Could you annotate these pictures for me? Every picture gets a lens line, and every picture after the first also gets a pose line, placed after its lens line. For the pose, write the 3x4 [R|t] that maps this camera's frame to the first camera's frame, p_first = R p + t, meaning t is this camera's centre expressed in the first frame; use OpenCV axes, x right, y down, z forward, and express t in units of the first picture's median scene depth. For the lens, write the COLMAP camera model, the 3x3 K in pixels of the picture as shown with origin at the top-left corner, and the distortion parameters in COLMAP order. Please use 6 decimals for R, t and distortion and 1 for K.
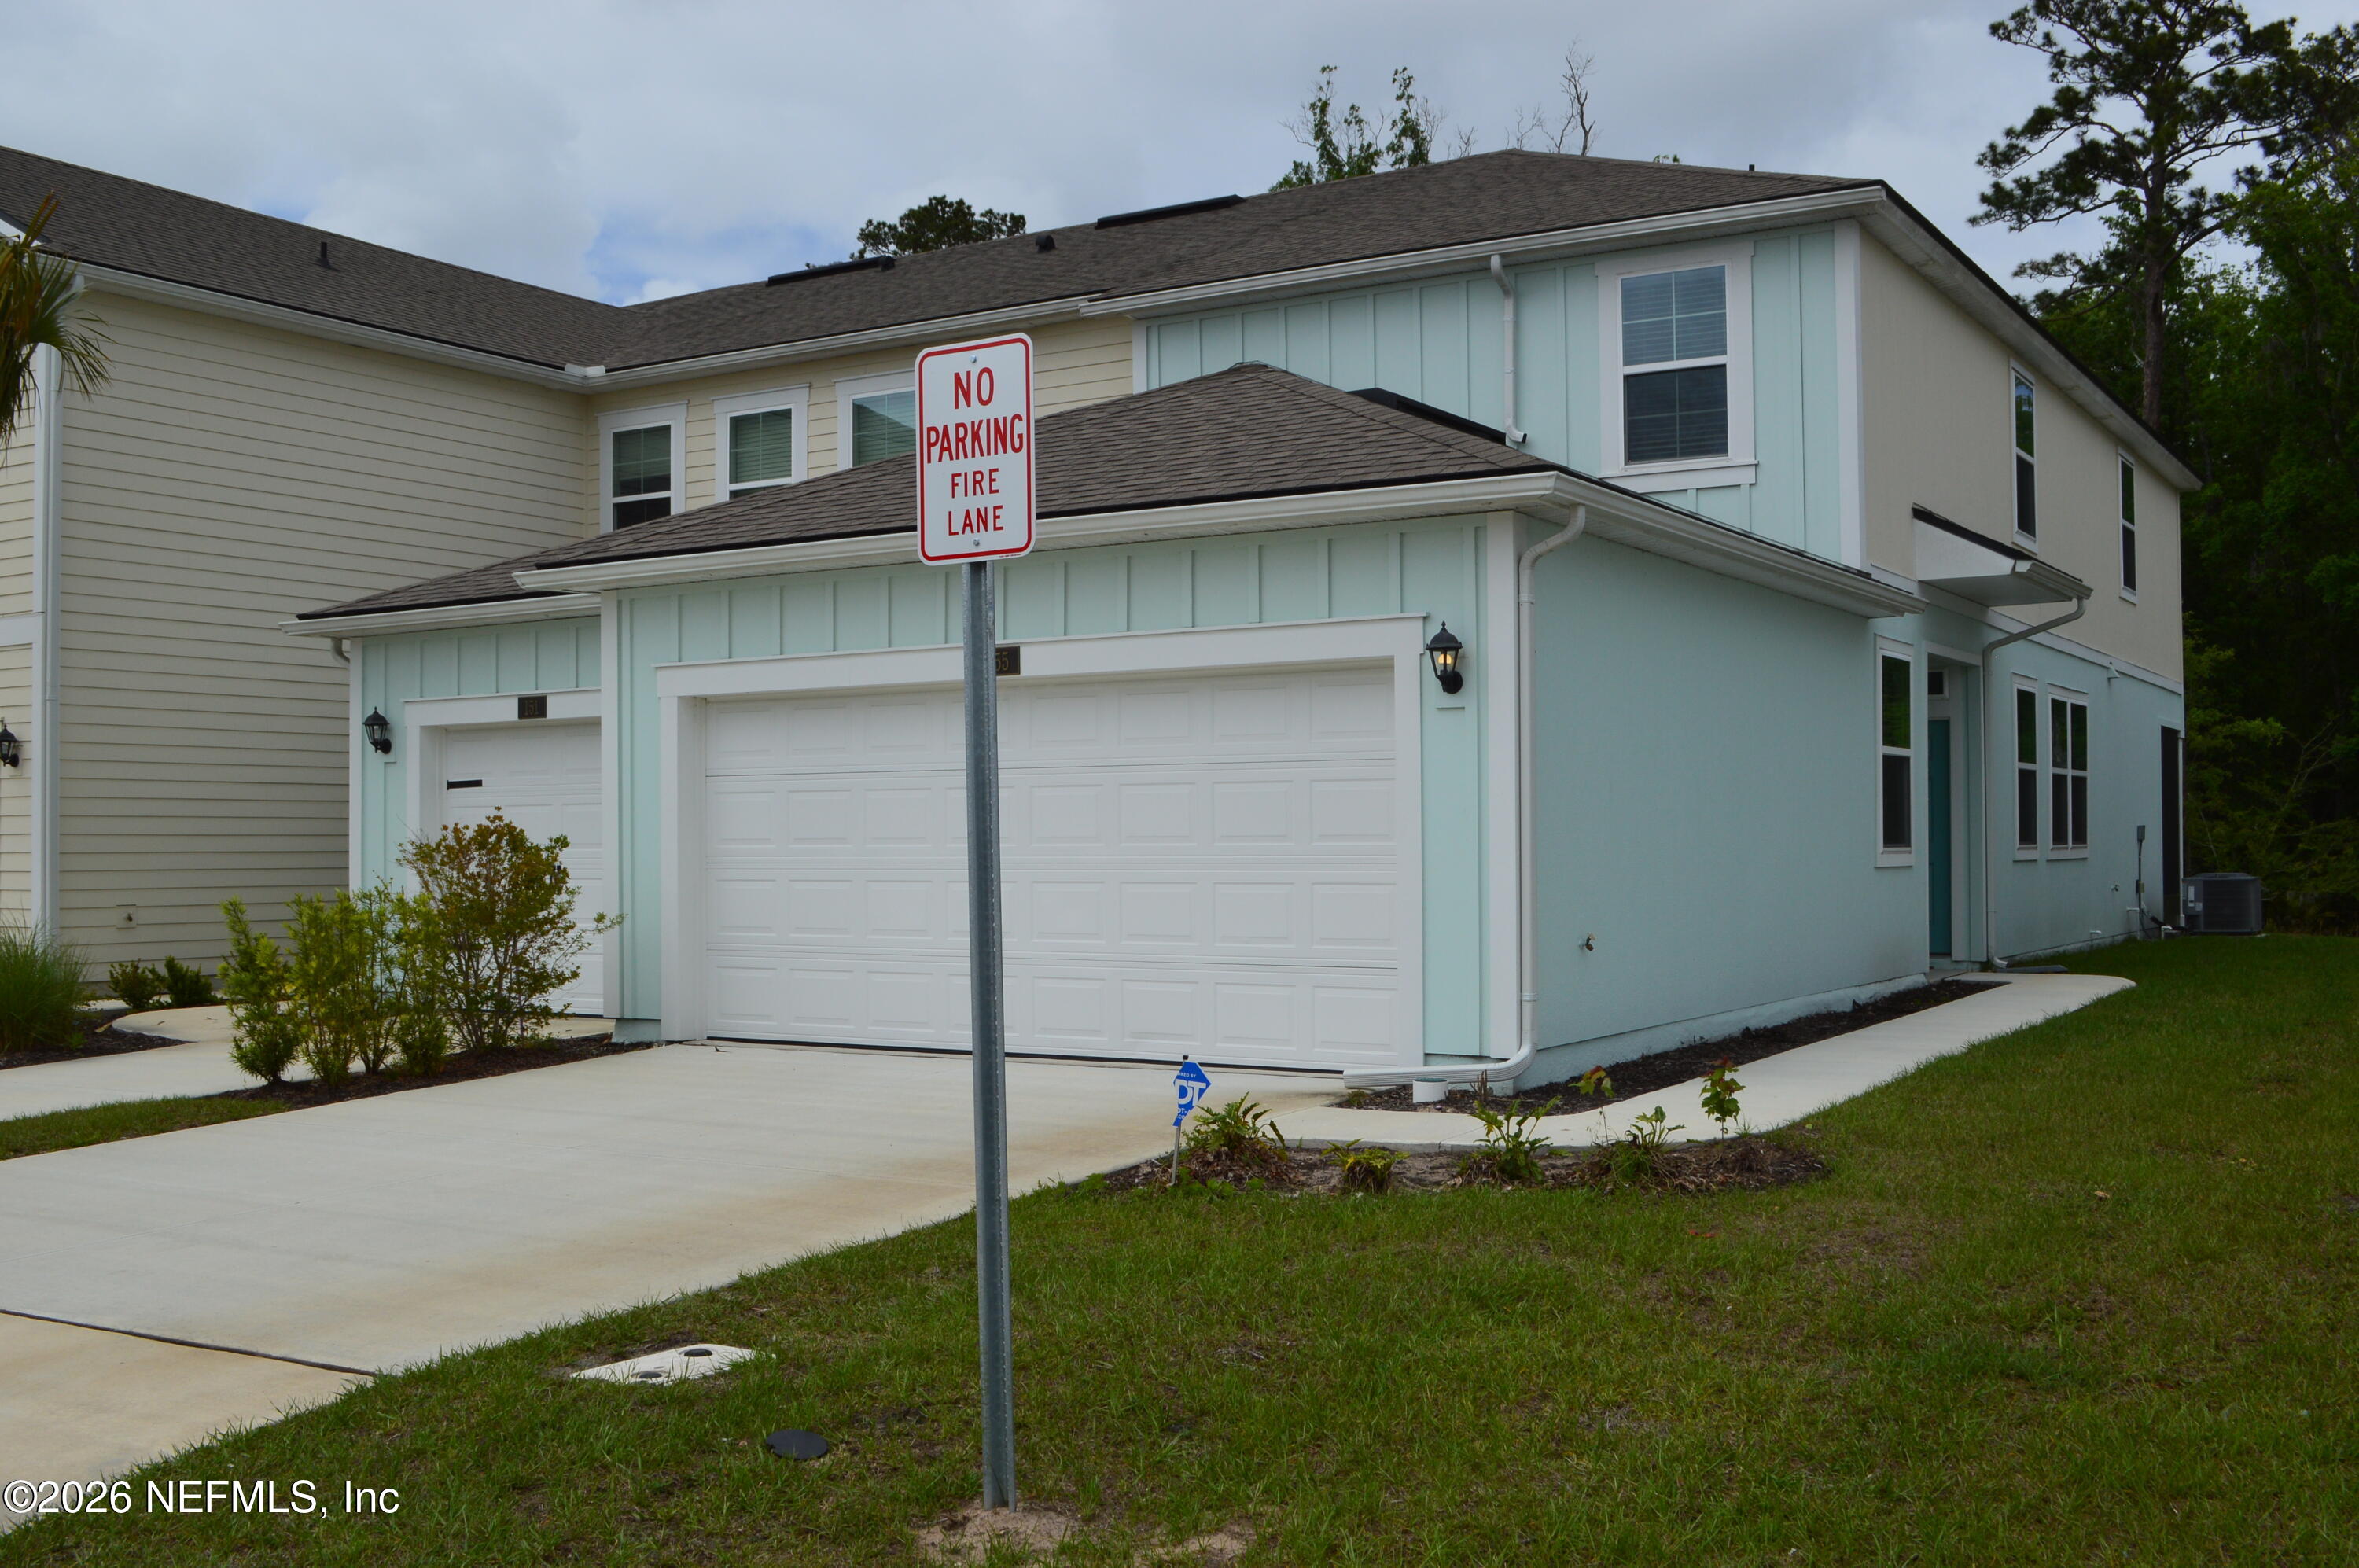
lens RADIAL K [[2367.6, 0, 1241.1], [0, 2367.6, 770.4], [0, 0, 1]] dist [-0.078724, 0.000000]
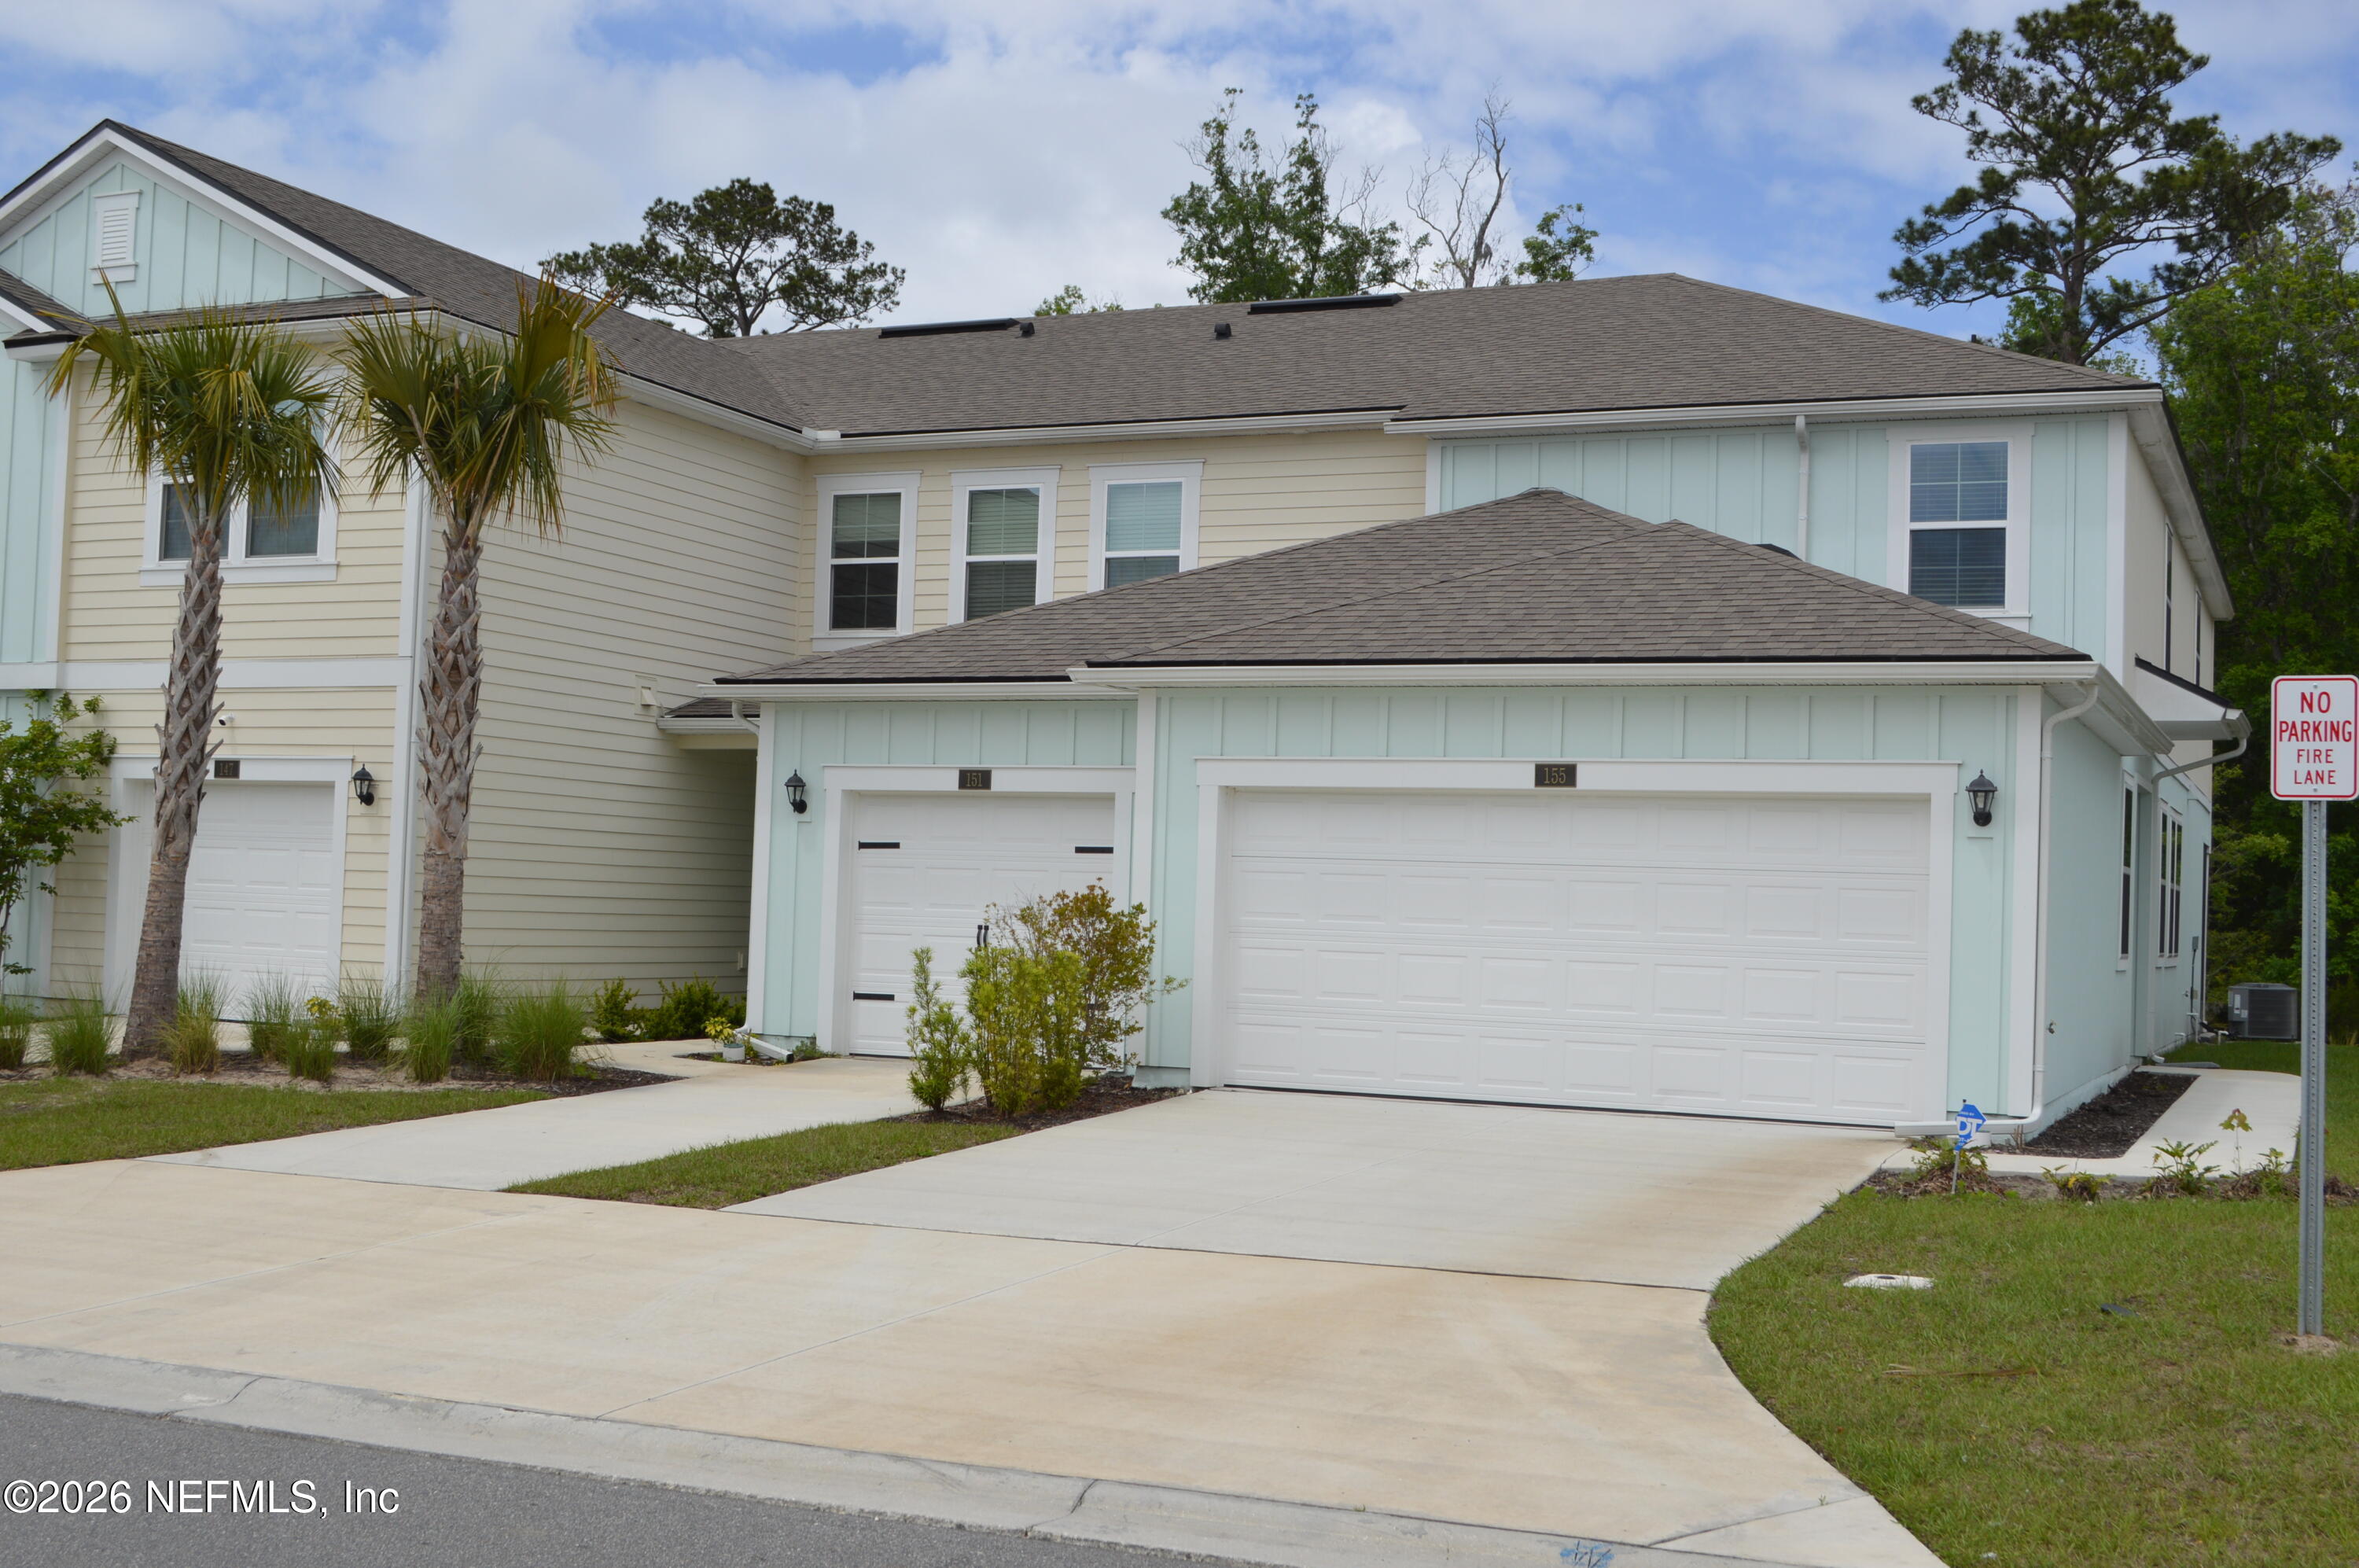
lens RADIAL K [[2713.1, 0, 1200.9], [0, 2713.1, 786.9], [0, 0, 1]] dist [-0.084836, 0.000000]
pose [[0.991556, 0.046733, 0.120963, -0.263140], [-0.045209, 0.998860, -0.015311, -0.006662], [-0.121541, 0.009713, 0.992539, -0.198032]]
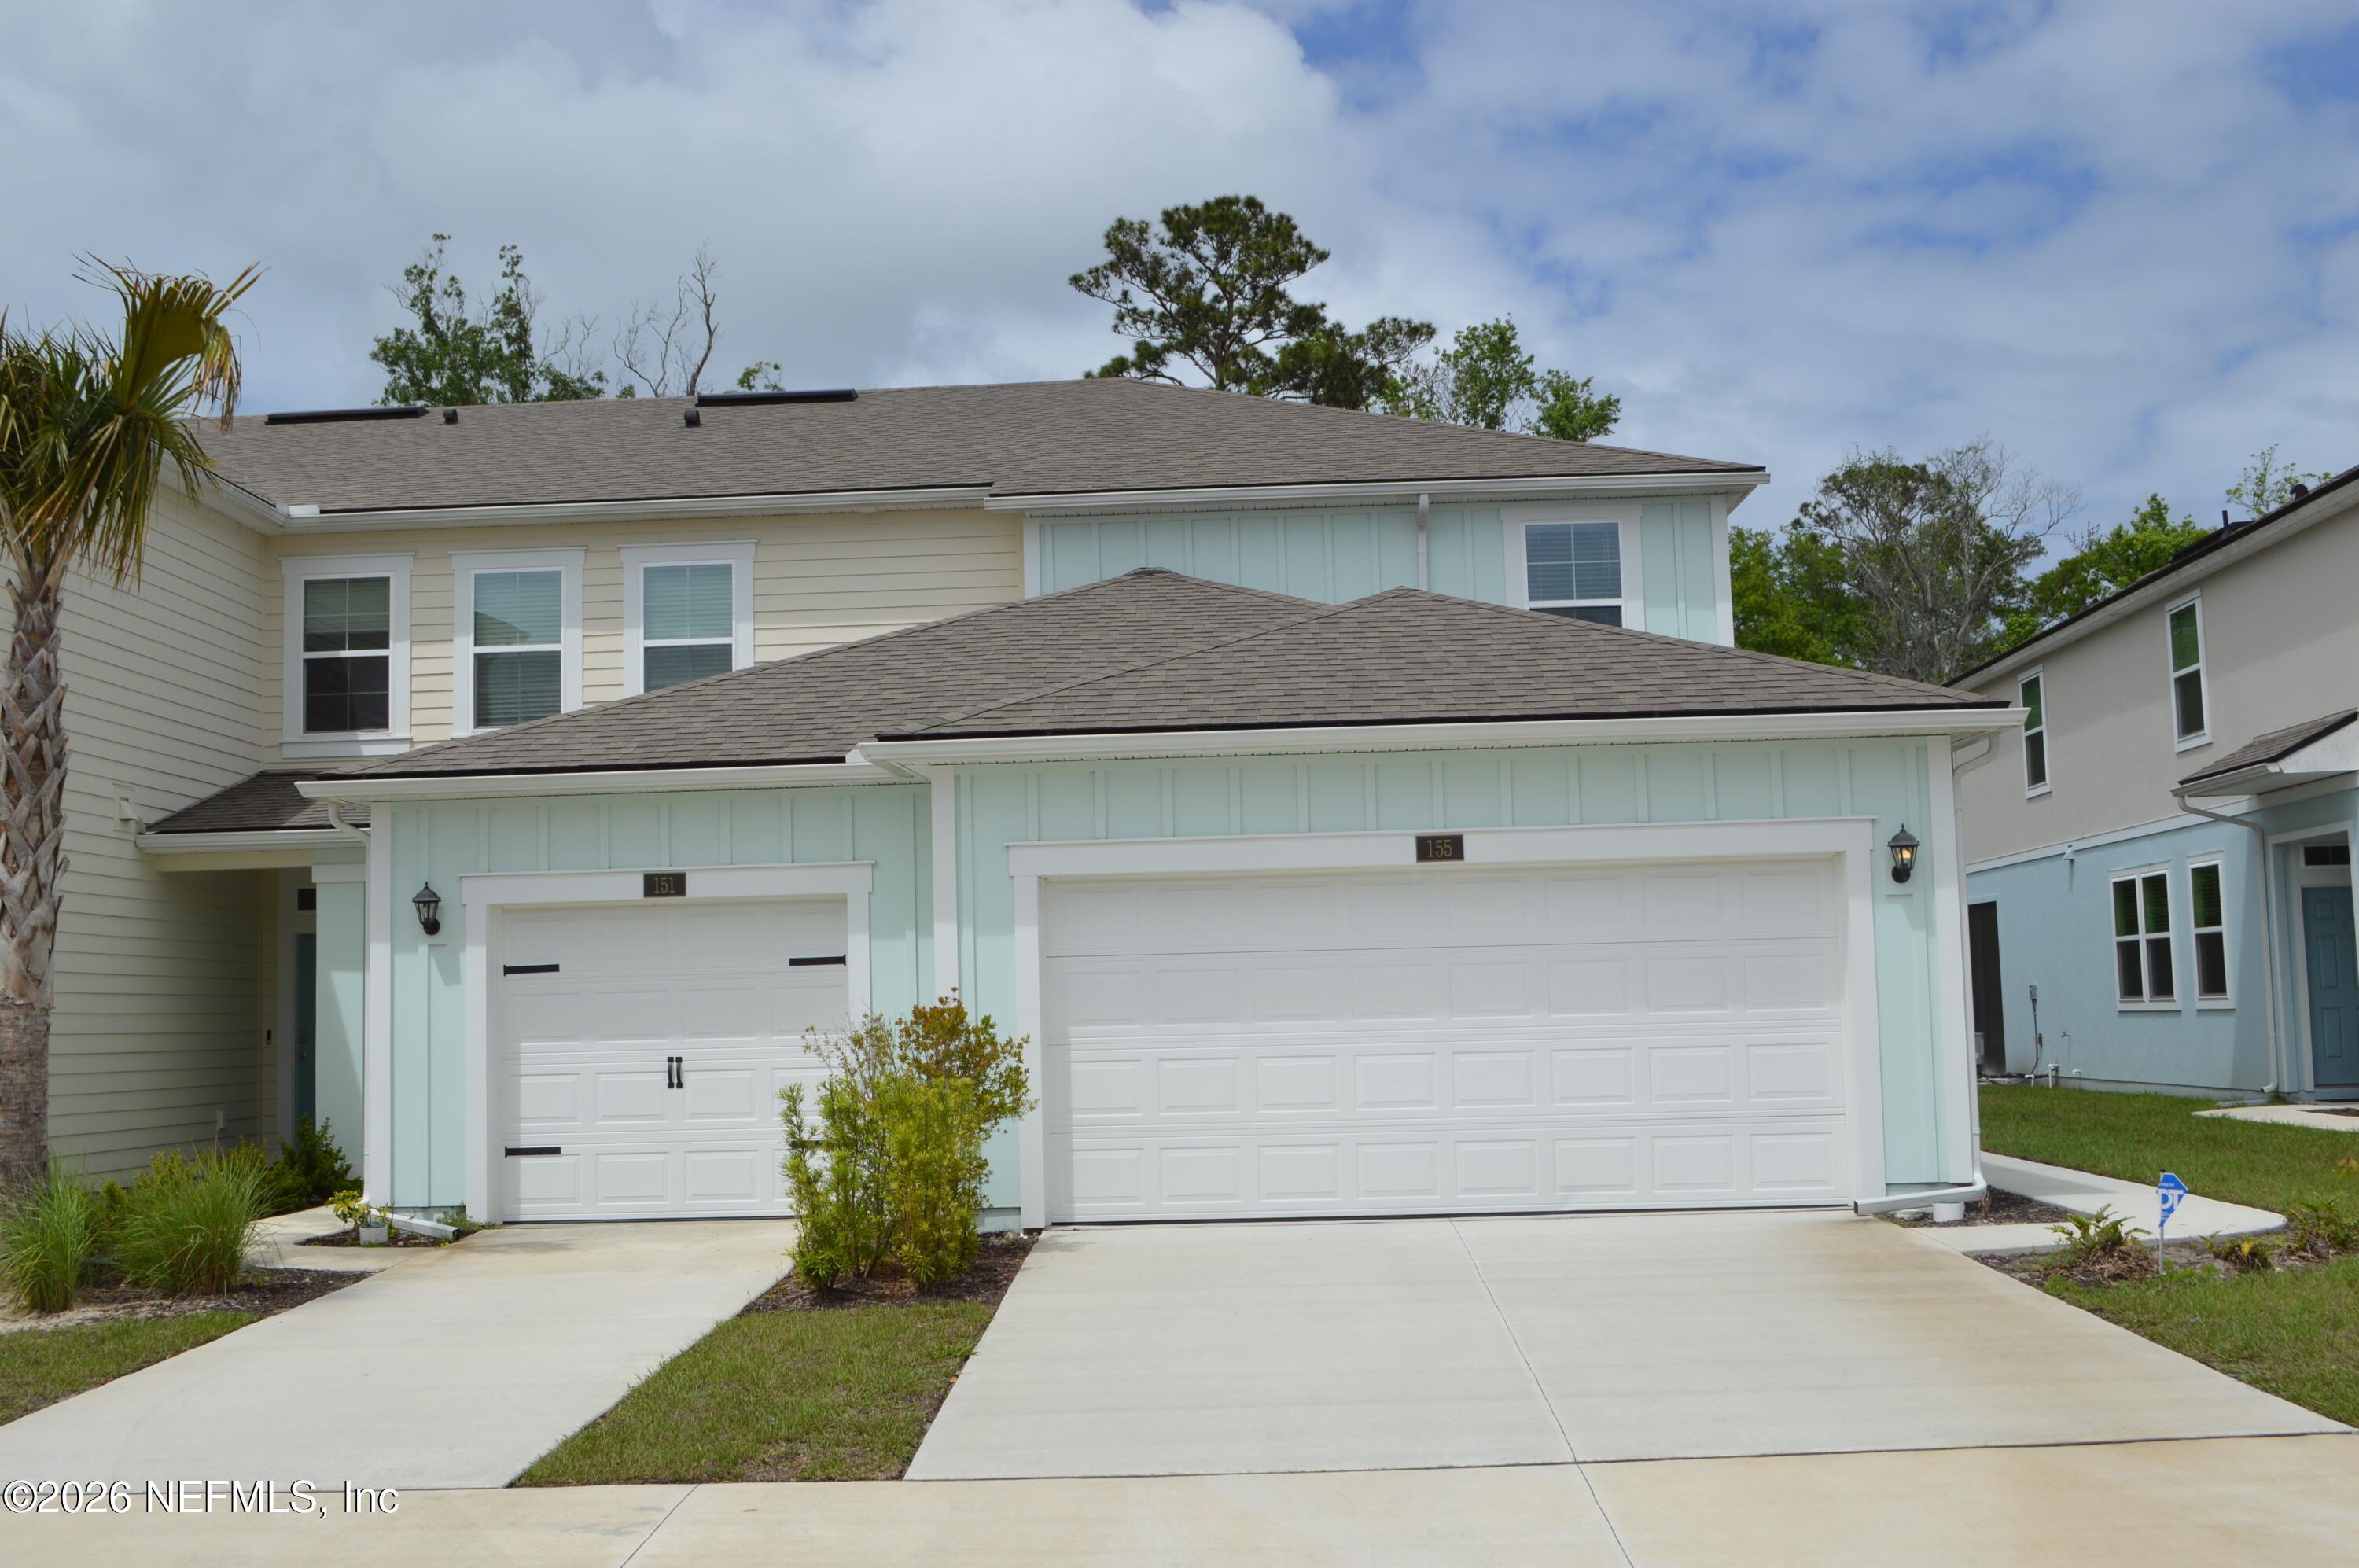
lens RADIAL K [[2367.6, 0, 1201.1], [0, 2367.6, 796.4], [0, 0, 1]] dist [-0.078724, 0.000000]
pose [[0.873329, 0.030896, 0.486150, -0.428417], [0.004215, 0.997470, -0.070963, 0.003775], [-0.487113, 0.064023, 0.870989, 0.065063]]
